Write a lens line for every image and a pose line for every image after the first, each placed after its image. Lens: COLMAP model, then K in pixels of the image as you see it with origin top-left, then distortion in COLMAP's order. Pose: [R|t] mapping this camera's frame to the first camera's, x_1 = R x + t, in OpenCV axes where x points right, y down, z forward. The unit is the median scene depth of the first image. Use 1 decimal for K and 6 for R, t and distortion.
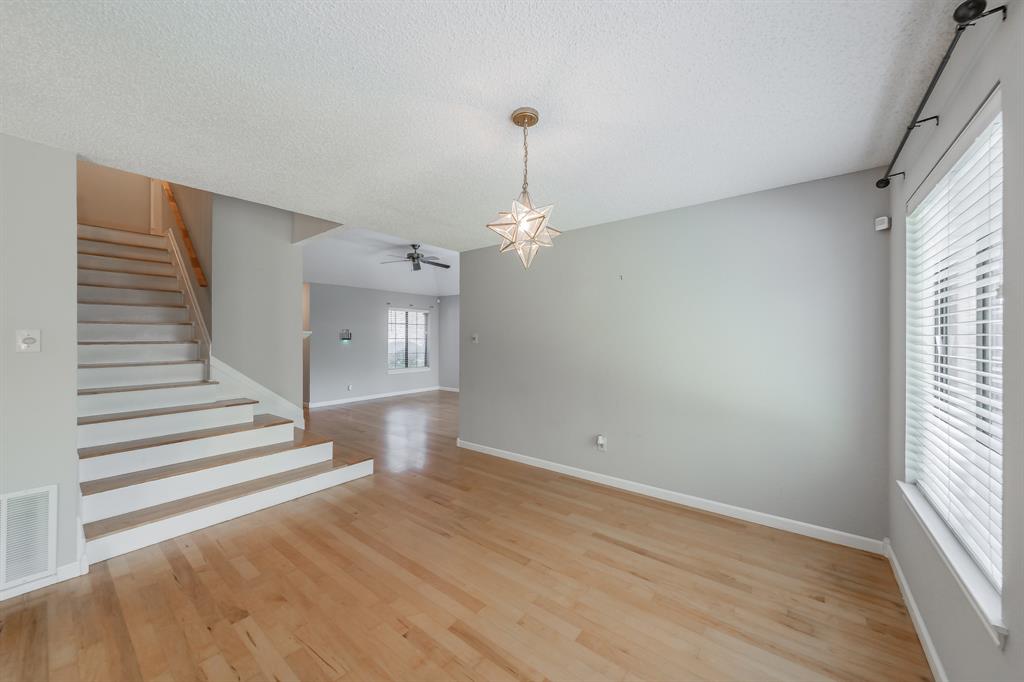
lens RADIAL K [[366.9, 0, 510.8], [0, 366.9, 337.6], [0, 0, 1]] dist [-0.004608, 0.000651]
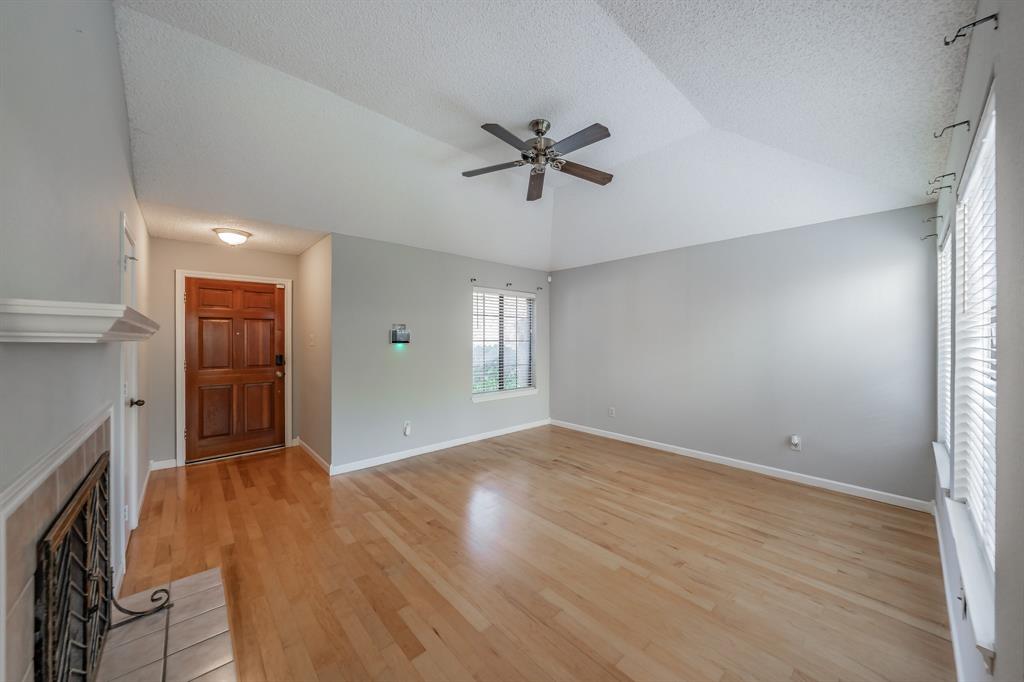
lens RADIAL K [[366.9, 0, 515.3], [0, 366.9, 342.0], [0, 0, 1]] dist [-0.004608, 0.000651]
pose [[0.984497, -0.001654, -0.175391, -0.167592], [0.002577, 0.999984, 0.005032, 0.001923], [0.175380, -0.005406, 0.984486, 0.446547]]
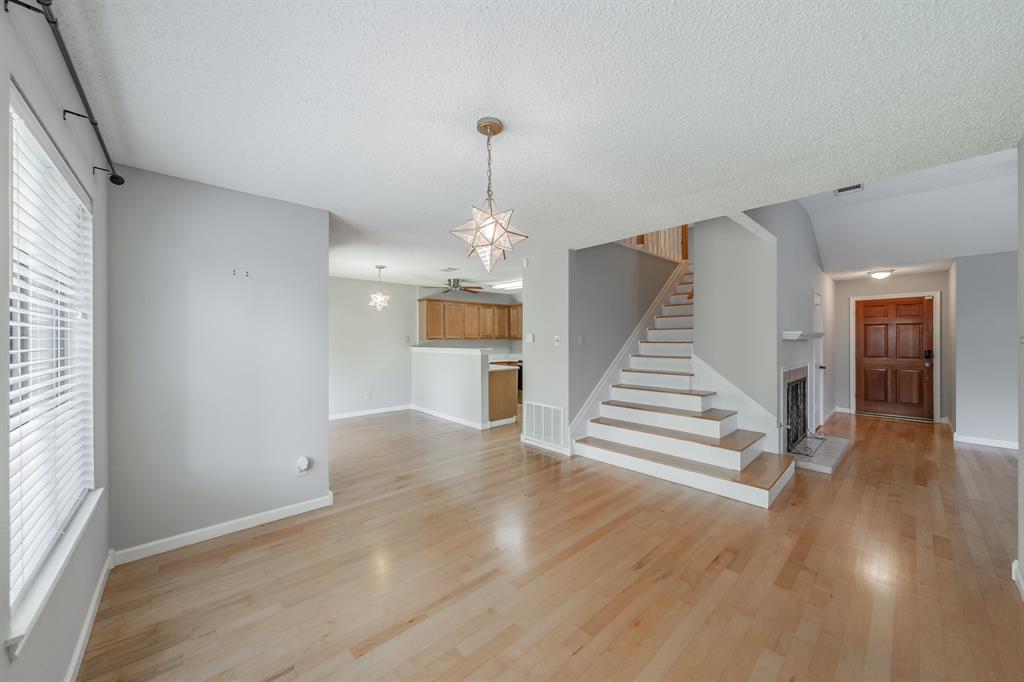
lens RADIAL K [[366.9, 0, 520.0], [0, 366.9, 338.3], [0, 0, 1]] dist [-0.004608, 0.000651]
pose [[-0.152943, -0.003011, -0.988230, 0.210229], [0.003305, 0.999988, -0.003558, -0.000141], [0.988229, -0.003810, -0.152931, 0.248006]]
